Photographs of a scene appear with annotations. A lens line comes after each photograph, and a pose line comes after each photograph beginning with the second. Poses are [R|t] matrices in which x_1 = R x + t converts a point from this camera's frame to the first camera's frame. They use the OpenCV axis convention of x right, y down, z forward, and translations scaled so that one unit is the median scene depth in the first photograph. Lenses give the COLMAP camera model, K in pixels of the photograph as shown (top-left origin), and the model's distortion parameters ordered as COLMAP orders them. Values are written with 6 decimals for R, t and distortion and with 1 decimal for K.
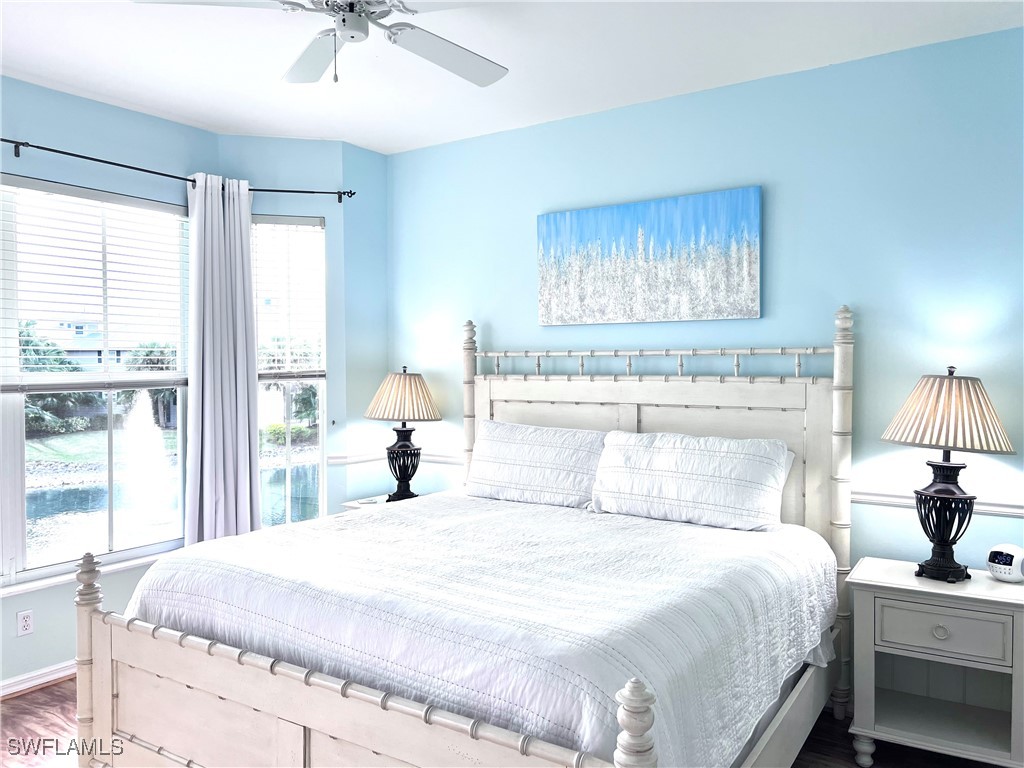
lens RADIAL K [[768.6, 0, 510.4], [0, 768.6, 390.0], [0, 0, 1]] dist [0.052350, -0.053860]
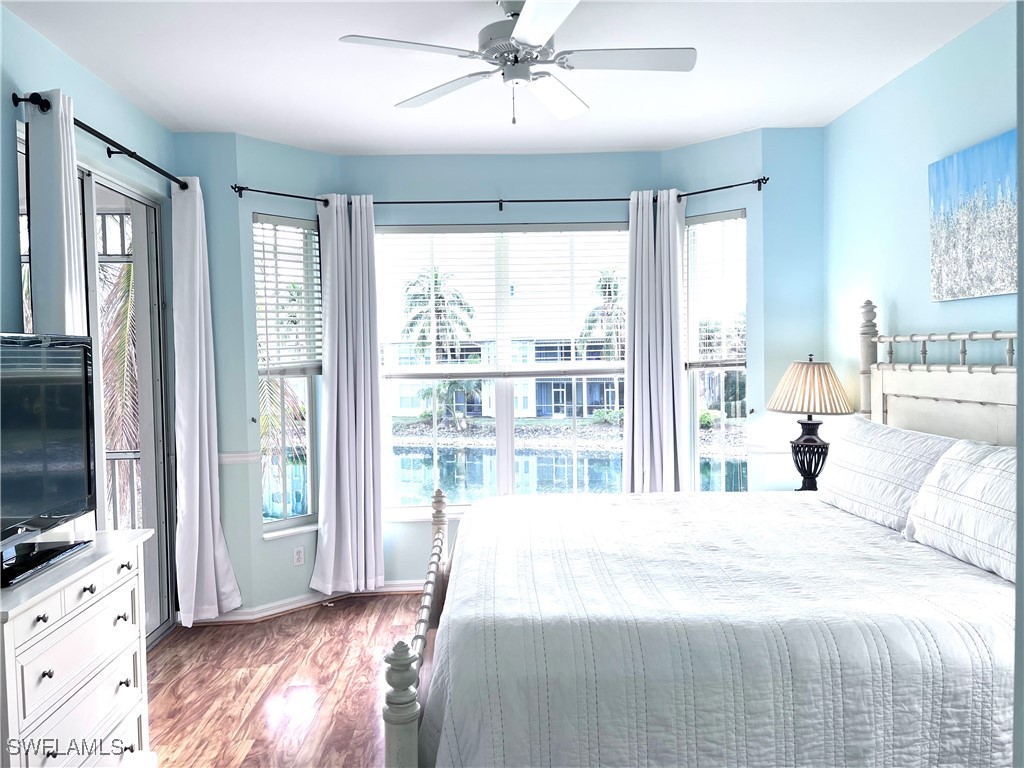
lens RADIAL K [[768.6, 0, 505.8], [0, 768.6, 377.3], [0, 0, 1]] dist [0.052350, -0.053860]
pose [[0.576890, 0.012760, -0.816722, 0.425603], [-0.007965, 0.999918, 0.009997, -0.010134], [0.816783, 0.000738, 0.576944, 0.166656]]
